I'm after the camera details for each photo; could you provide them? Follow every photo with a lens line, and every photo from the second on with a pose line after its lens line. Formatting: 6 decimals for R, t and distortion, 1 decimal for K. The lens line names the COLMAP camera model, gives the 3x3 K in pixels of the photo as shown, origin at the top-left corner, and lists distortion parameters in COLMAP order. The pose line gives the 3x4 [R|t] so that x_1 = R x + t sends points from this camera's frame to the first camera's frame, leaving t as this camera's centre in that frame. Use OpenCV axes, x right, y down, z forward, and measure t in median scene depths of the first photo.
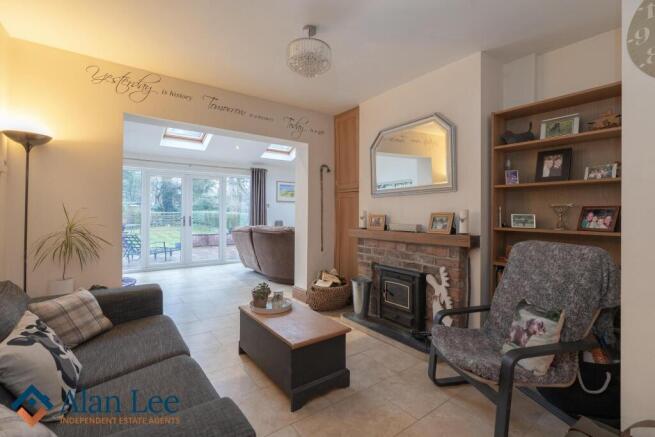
lens RADIAL K [[292.8, 0, 330.1], [0, 292.8, 213.1], [0, 0, 1]] dist [-0.000377, -0.000040]
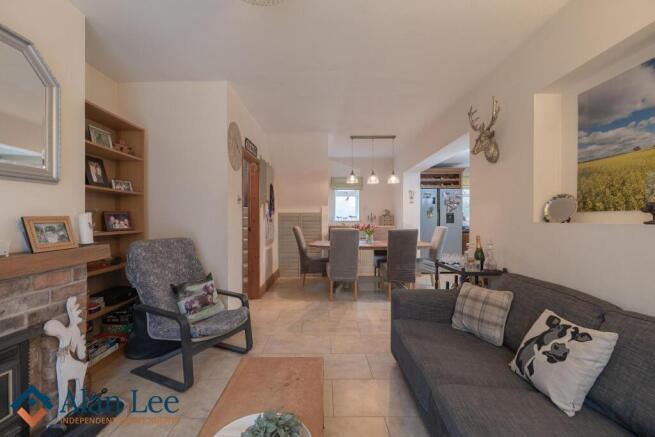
lens RADIAL K [[292.8, 0, 328.8], [0, 292.8, 218.0], [0, 0, 1]] dist [-0.000377, -0.000040]
pose [[-0.796176, -0.003596, 0.605055, -0.543642], [0.000894, 0.999974, 0.007119, -0.002761], [-0.605065, 0.006209, -0.796152, 1.315705]]
